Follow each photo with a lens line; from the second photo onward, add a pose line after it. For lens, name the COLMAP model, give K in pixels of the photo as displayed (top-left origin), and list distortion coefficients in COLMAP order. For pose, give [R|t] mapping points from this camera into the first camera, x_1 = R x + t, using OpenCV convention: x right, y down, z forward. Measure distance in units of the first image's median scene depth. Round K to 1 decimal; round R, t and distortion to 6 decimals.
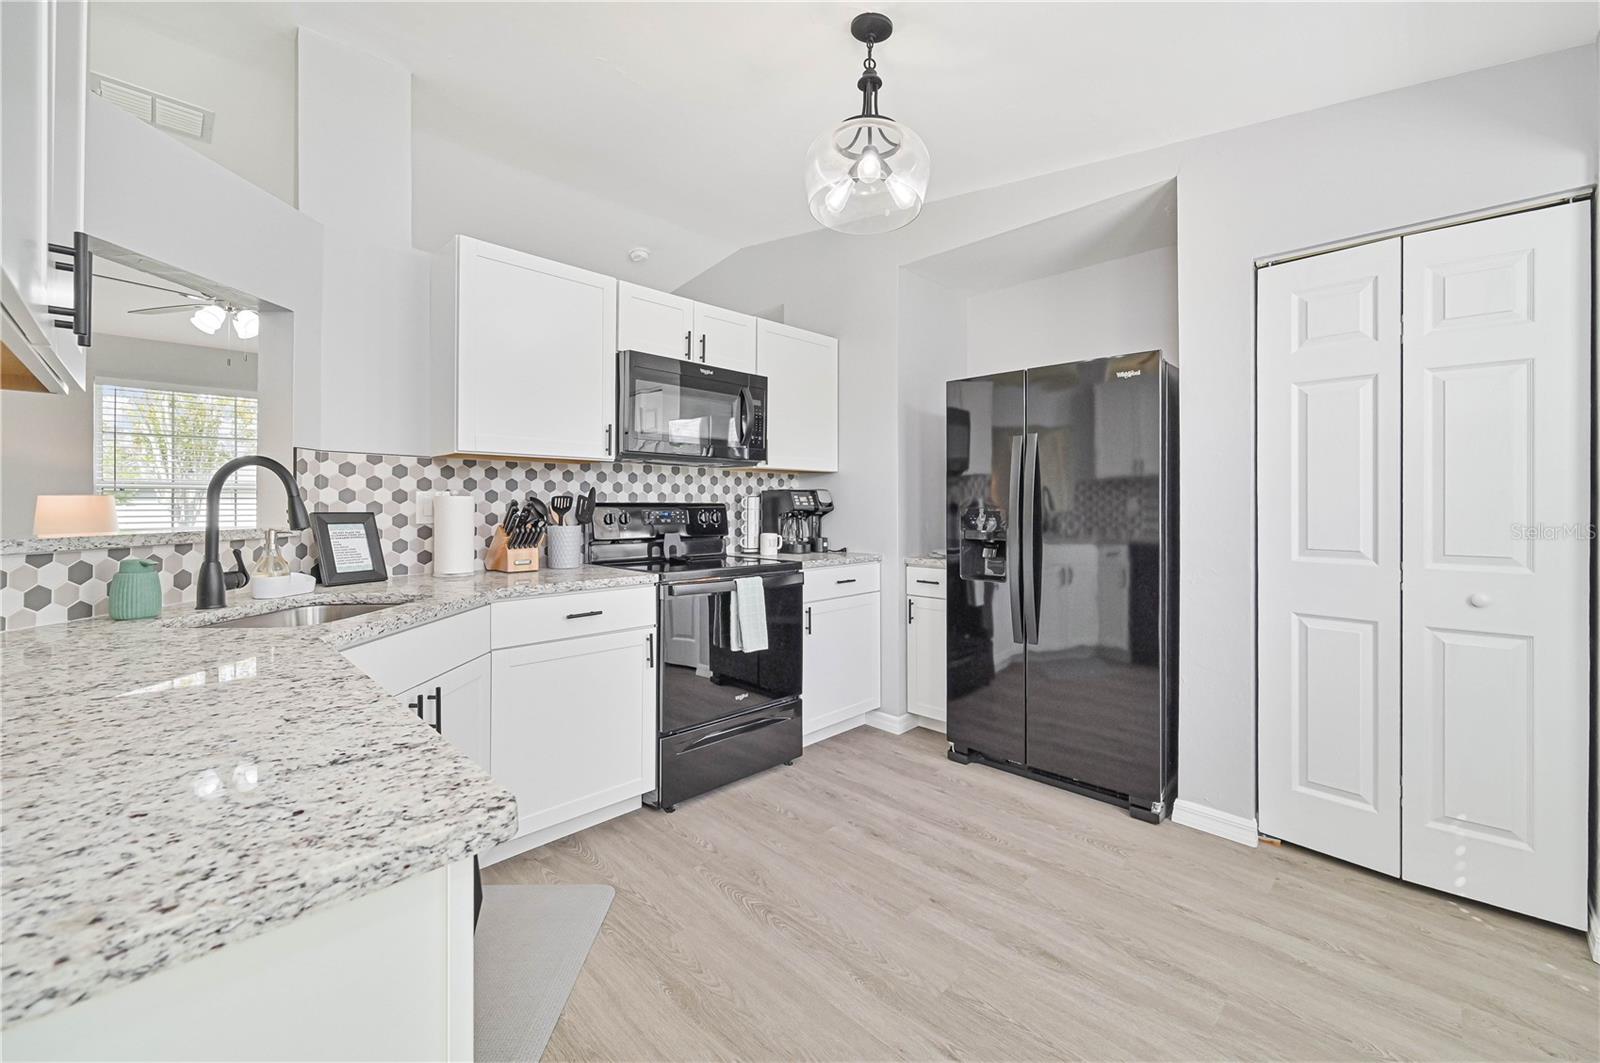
lens RADIAL K [[645.7, 0, 757.9], [0, 645.7, 503.4], [0, 0, 1]] dist [-0.013997, -0.000203]
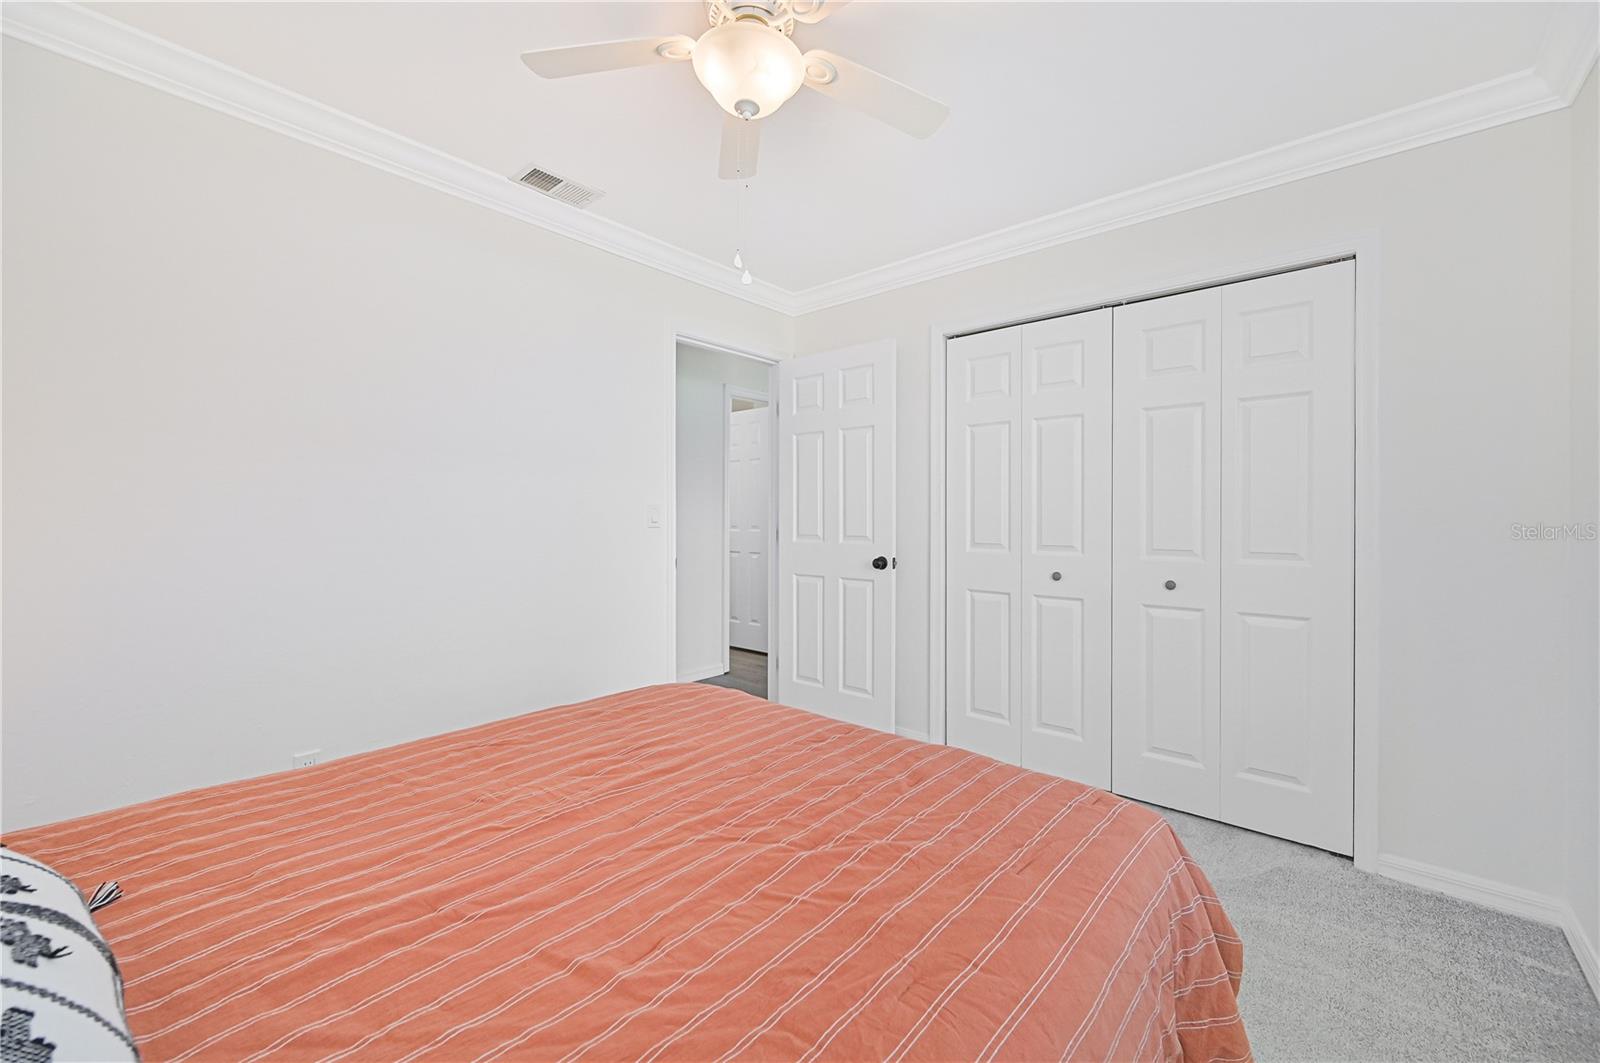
lens RADIAL K [[645.7, 0, 806.7], [0, 645.7, 515.0], [0, 0, 1]] dist [-0.013997, -0.000203]
pose [[0.993924, -0.009541, 0.109651, 0.236383], [0.009616, 0.999954, -0.000155, 0.003972], [-0.109645, 0.001209, 0.993970, -0.261967]]
